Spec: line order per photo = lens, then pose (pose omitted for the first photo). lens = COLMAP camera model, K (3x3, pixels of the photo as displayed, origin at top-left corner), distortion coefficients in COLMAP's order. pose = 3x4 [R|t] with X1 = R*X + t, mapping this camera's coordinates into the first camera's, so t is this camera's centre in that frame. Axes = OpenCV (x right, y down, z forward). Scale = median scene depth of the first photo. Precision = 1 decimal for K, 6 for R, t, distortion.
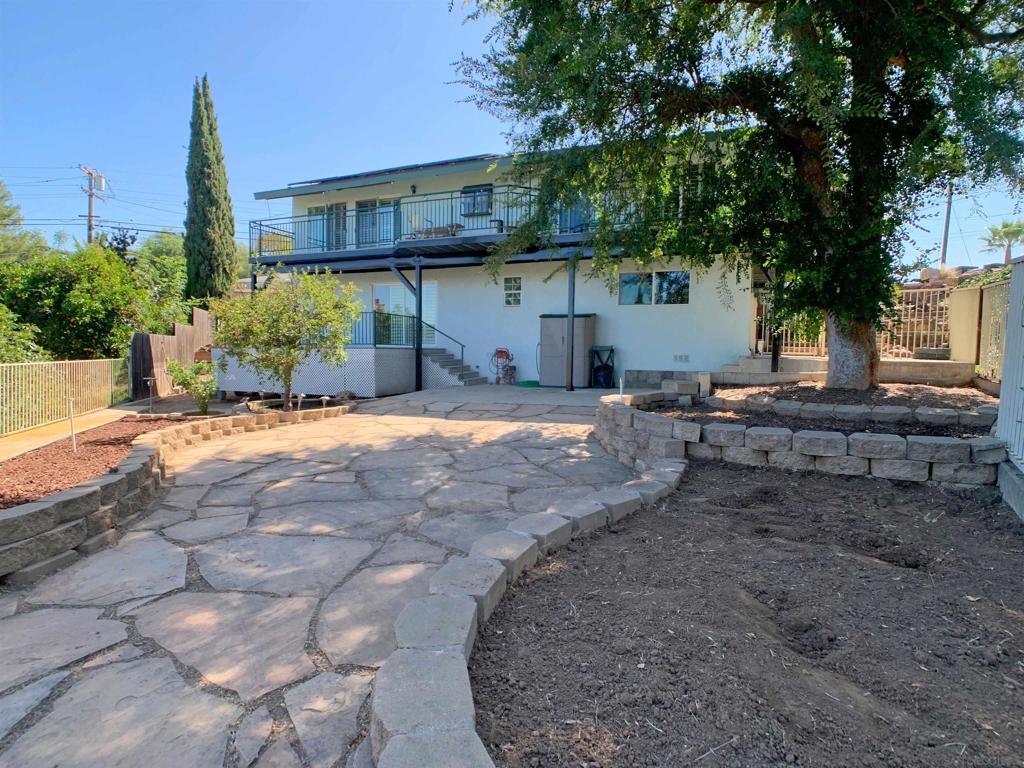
lens RADIAL K [[526.1, 0, 516.6], [0, 526.1, 377.4], [0, 0, 1]] dist [-0.044365, 0.014674]
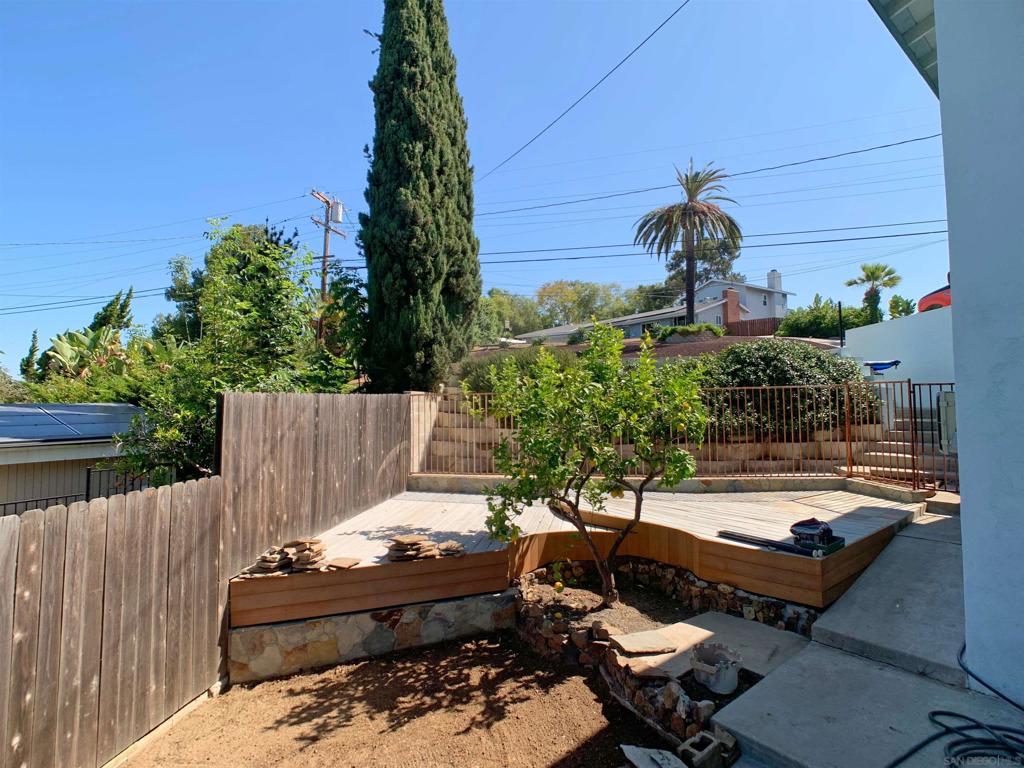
lens RADIAL K [[526.1, 0, 516.6], [0, 526.1, 377.4], [0, 0, 1]] dist [-0.044365, 0.014674]
pose [[0.873157, -0.042927, -0.485545, -0.507175], [-0.002309, 0.995739, -0.092185, -0.156445], [0.487433, 0.081613, 0.869338, 1.098571]]
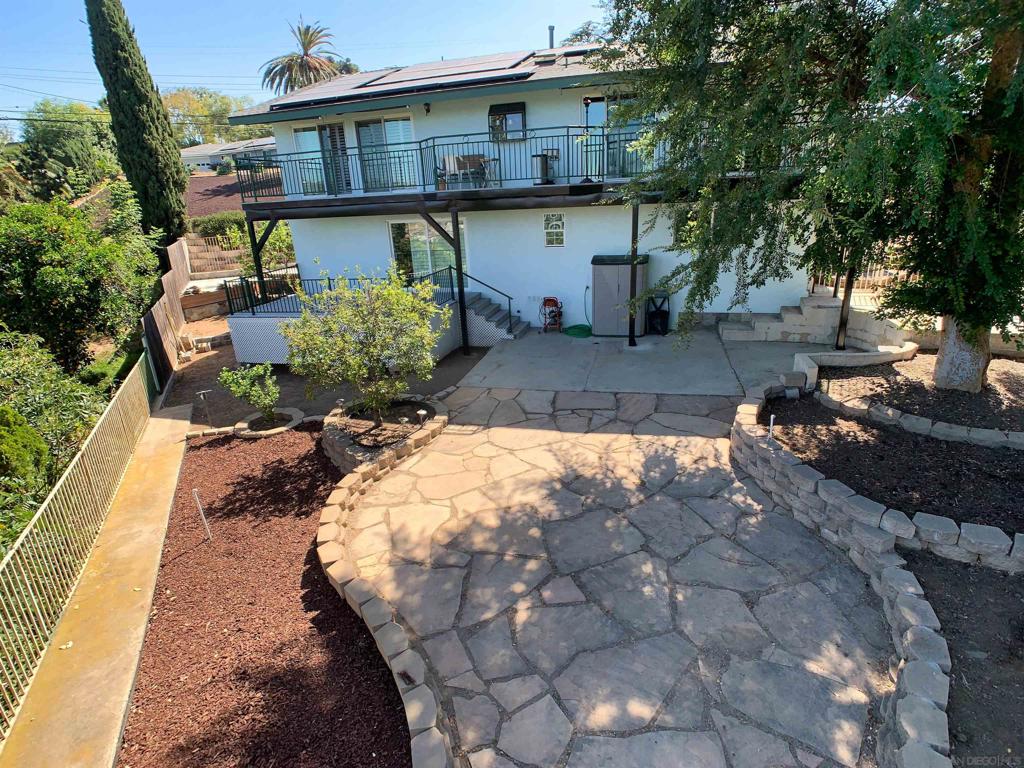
lens RADIAL K [[526.1, 0, 516.6], [0, 526.1, 377.4], [0, 0, 1]] dist [-0.044365, 0.014674]
pose [[0.991985, -0.092268, 0.086327, -0.172595], [0.063649, 0.955083, 0.289421, -0.182323], [-0.109154, -0.281607, 0.953301, 0.055219]]
